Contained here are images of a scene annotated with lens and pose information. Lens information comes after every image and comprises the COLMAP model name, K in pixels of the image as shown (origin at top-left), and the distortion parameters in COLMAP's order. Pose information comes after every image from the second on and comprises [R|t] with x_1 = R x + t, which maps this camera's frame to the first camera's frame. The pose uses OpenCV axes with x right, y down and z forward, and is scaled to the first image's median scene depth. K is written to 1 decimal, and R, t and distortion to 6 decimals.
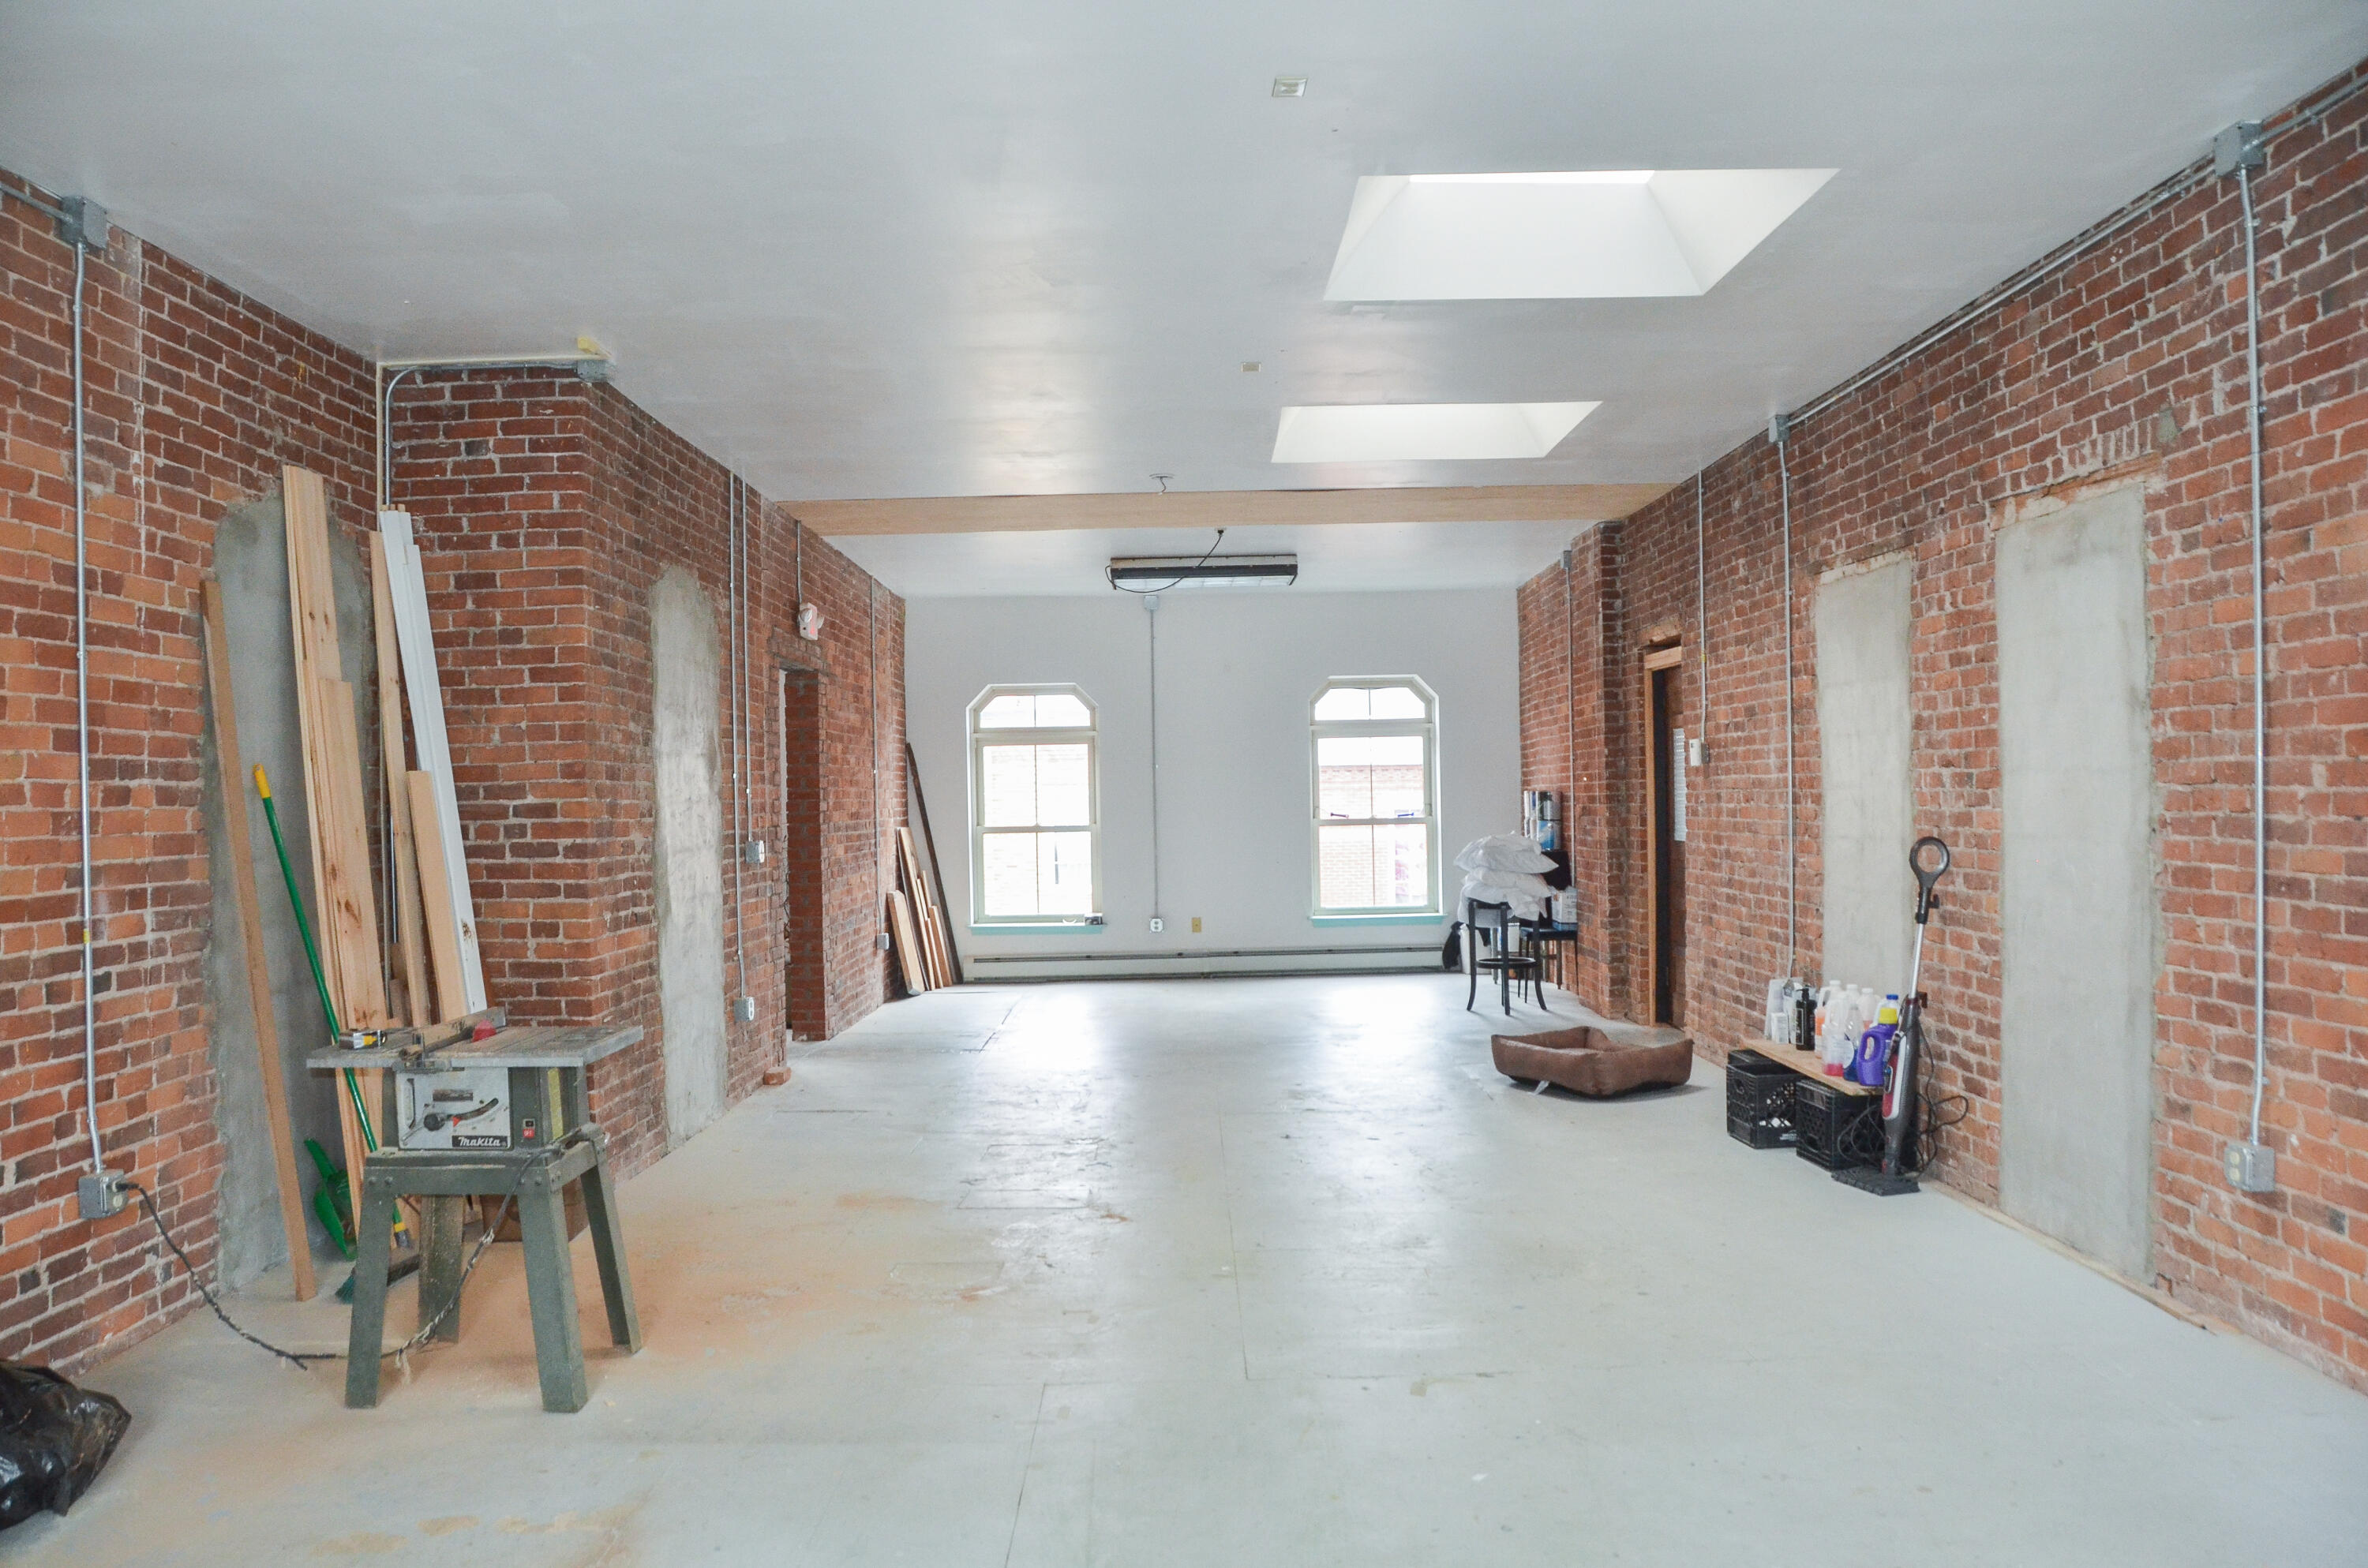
lens RADIAL K [[1837.0, 0, 1170.5], [0, 1837.0, 805.6], [0, 0, 1]] dist [-0.170190, 0.132978]
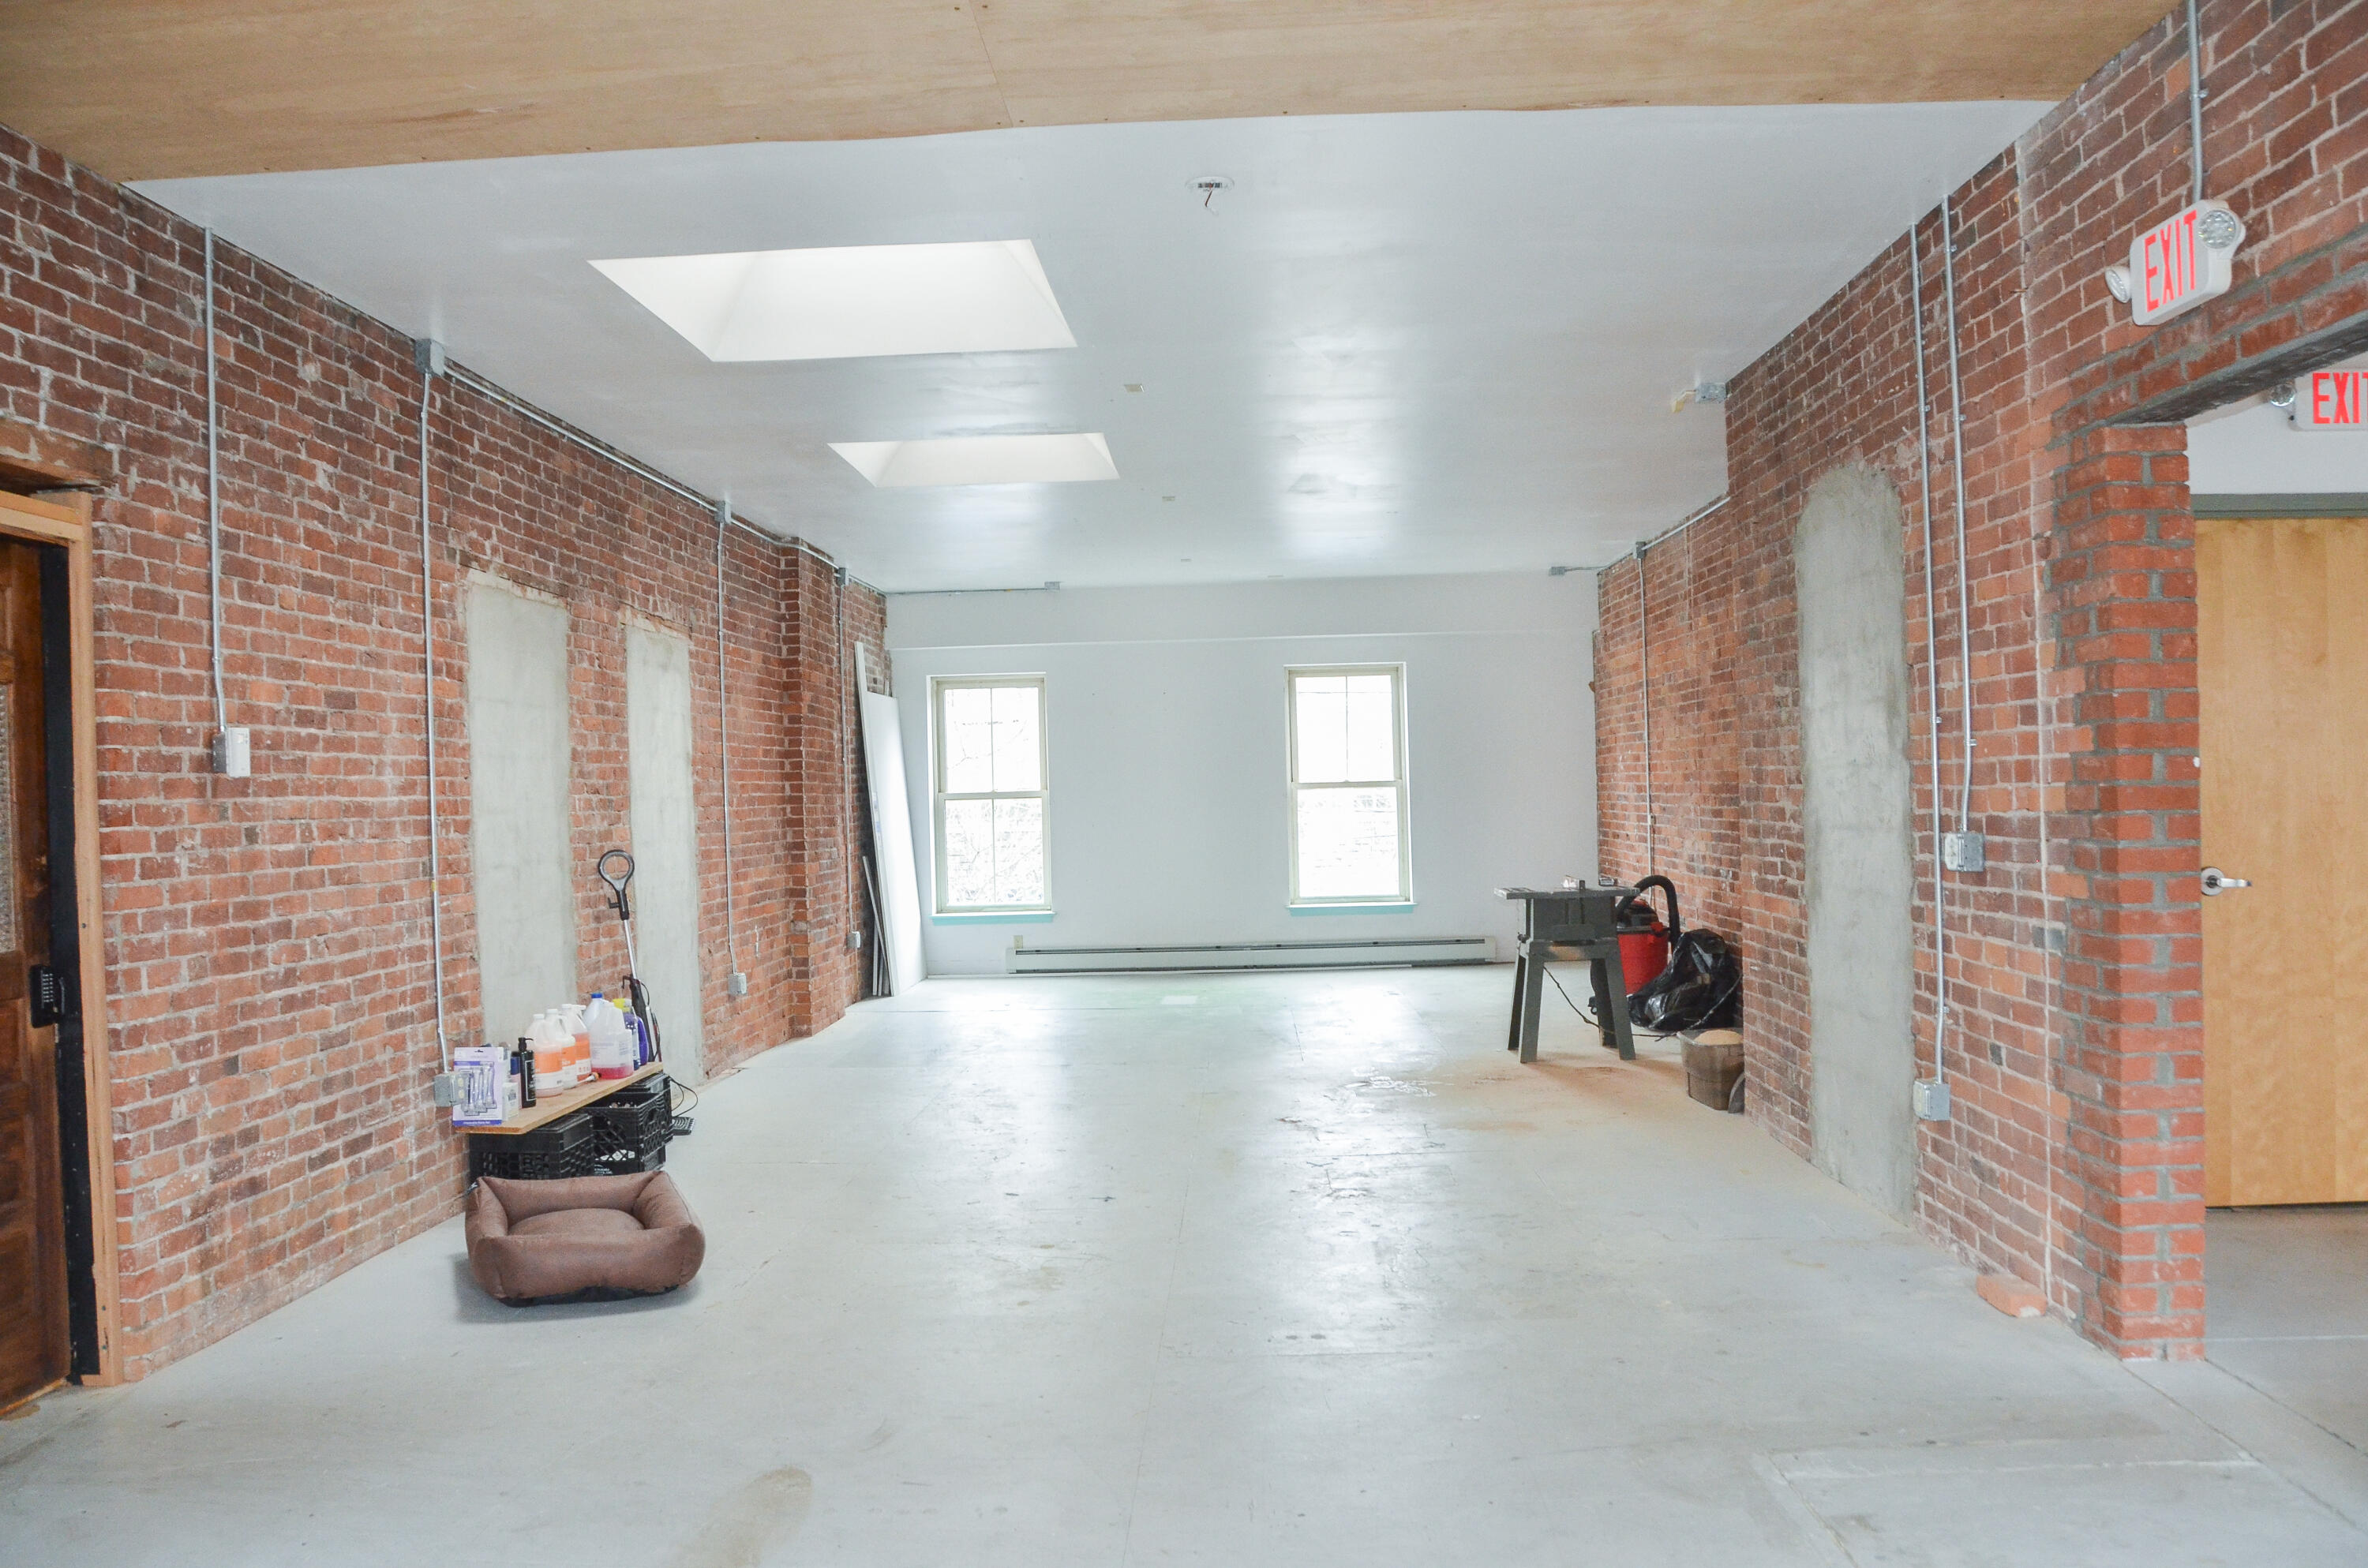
lens RADIAL K [[1837.0, 0, 1170.5], [0, 1837.0, 805.6], [0, 0, 1]] dist [-0.170190, 0.132978]
pose [[-0.998102, 0.046670, 0.040187, -0.008303], [0.047182, 0.998816, 0.011890, -0.008516], [-0.039584, 0.013764, -0.999121, 1.942981]]
